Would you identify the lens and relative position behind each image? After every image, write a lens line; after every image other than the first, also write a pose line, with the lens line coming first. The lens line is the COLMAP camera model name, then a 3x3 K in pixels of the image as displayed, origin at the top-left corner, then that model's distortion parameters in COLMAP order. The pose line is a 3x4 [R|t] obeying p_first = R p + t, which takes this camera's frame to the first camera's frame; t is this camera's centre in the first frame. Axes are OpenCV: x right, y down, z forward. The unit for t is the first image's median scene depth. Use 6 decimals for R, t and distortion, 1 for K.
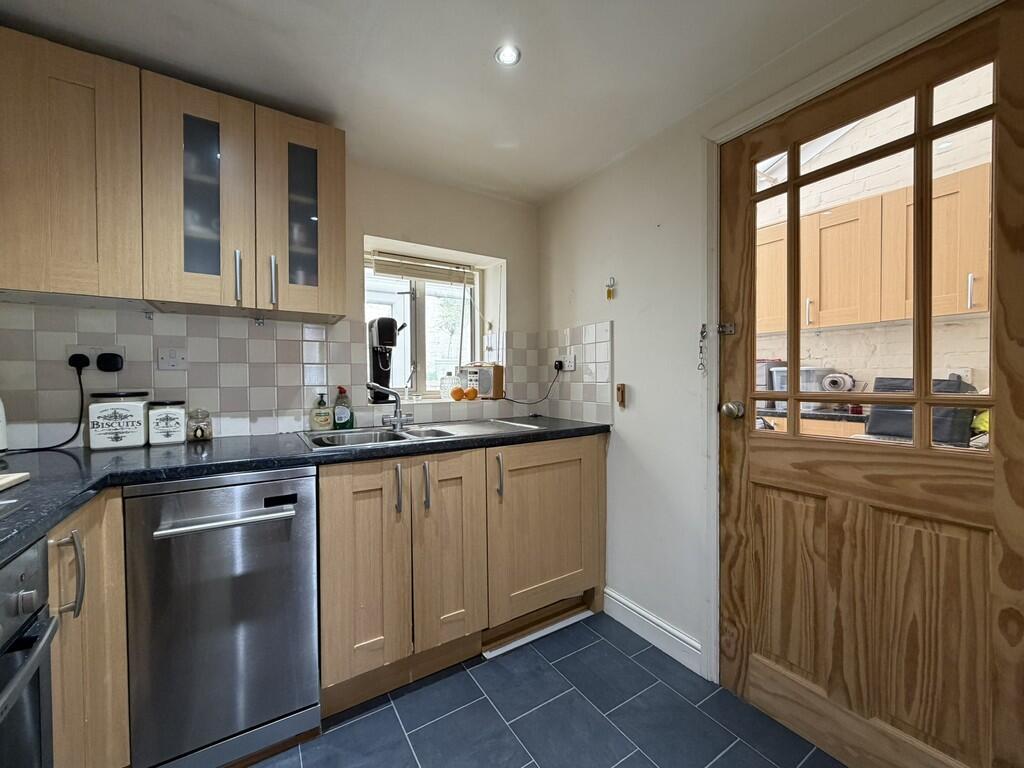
lens RADIAL K [[404.1, 0, 510.2], [0, 404.1, 384.4], [0, 0, 1]] dist [0.000813, -0.000660]
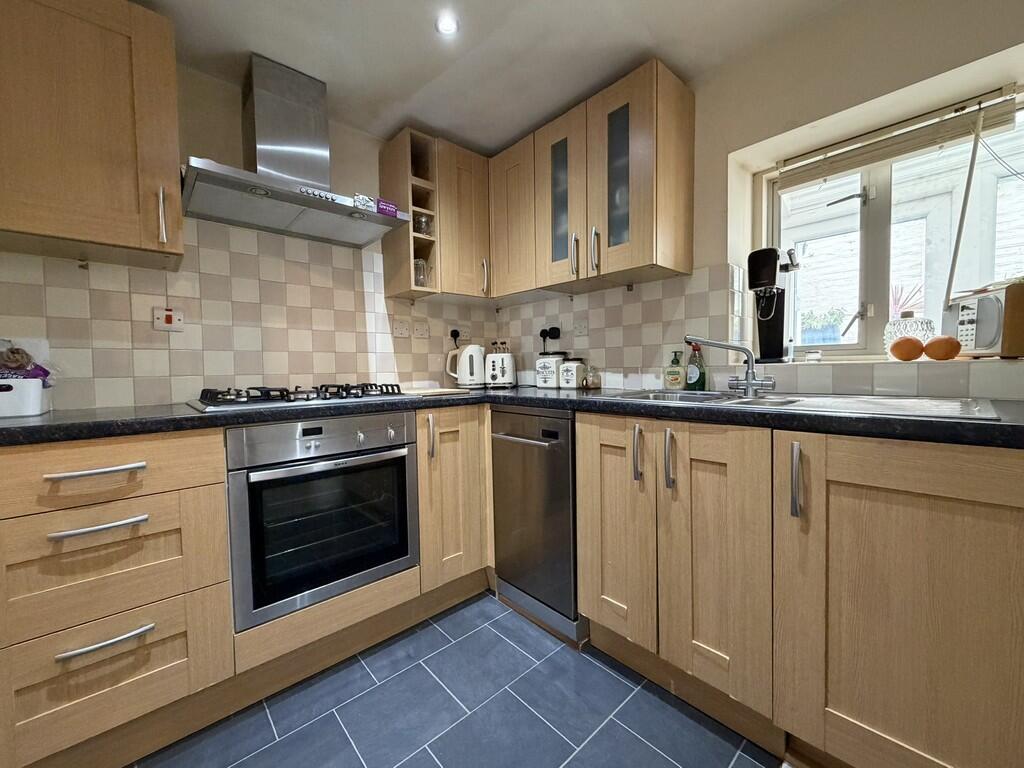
lens RADIAL K [[404.1, 0, 510.3], [0, 404.1, 384.9], [0, 0, 1]] dist [0.000813, -0.000660]
pose [[0.170786, 0.046907, -0.984191, 0.496965], [0.007225, 0.998780, 0.048856, 0.063607], [0.985282, -0.015455, 0.170239, 0.554267]]
